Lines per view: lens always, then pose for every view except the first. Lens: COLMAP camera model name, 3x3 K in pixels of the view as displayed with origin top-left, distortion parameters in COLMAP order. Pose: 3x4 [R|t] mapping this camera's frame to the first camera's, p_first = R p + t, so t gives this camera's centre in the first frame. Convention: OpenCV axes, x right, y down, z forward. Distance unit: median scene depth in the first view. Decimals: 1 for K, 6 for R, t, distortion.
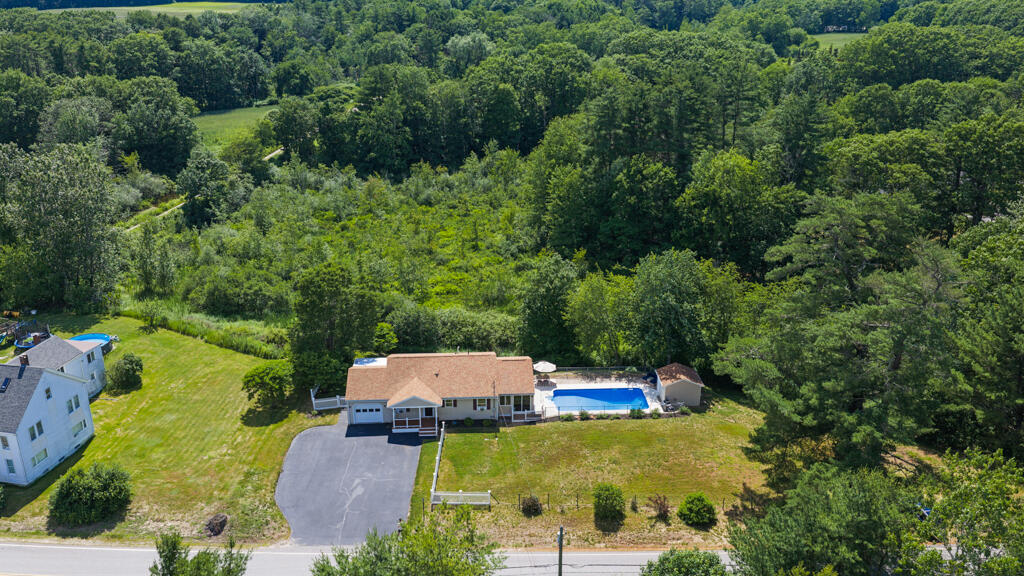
lens RADIAL K [[846.1, 0, 512.0], [0, 846.1, 288.0], [0, 0, 1]] dist [0.036482, -0.082344]
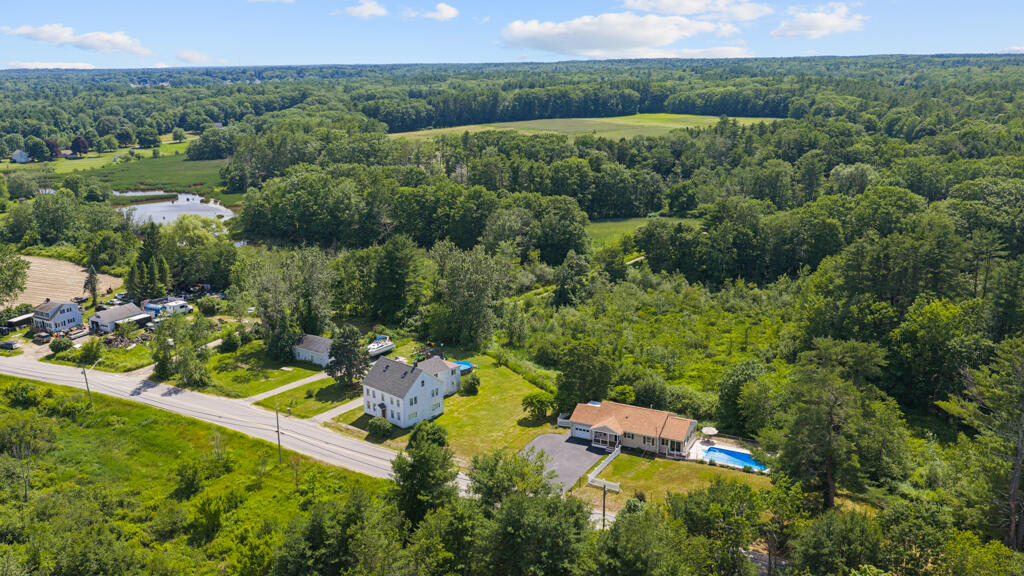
lens RADIAL K [[846.1, 0, 512.0], [0, 846.1, 288.0], [0, 0, 1]] dist [0.036482, -0.082344]
pose [[0.860598, 0.116141, -0.495866, 0.281186], [-0.167339, 0.984076, -0.059935, -0.003203], [0.481009, 0.134557, 0.866328, -0.299578]]
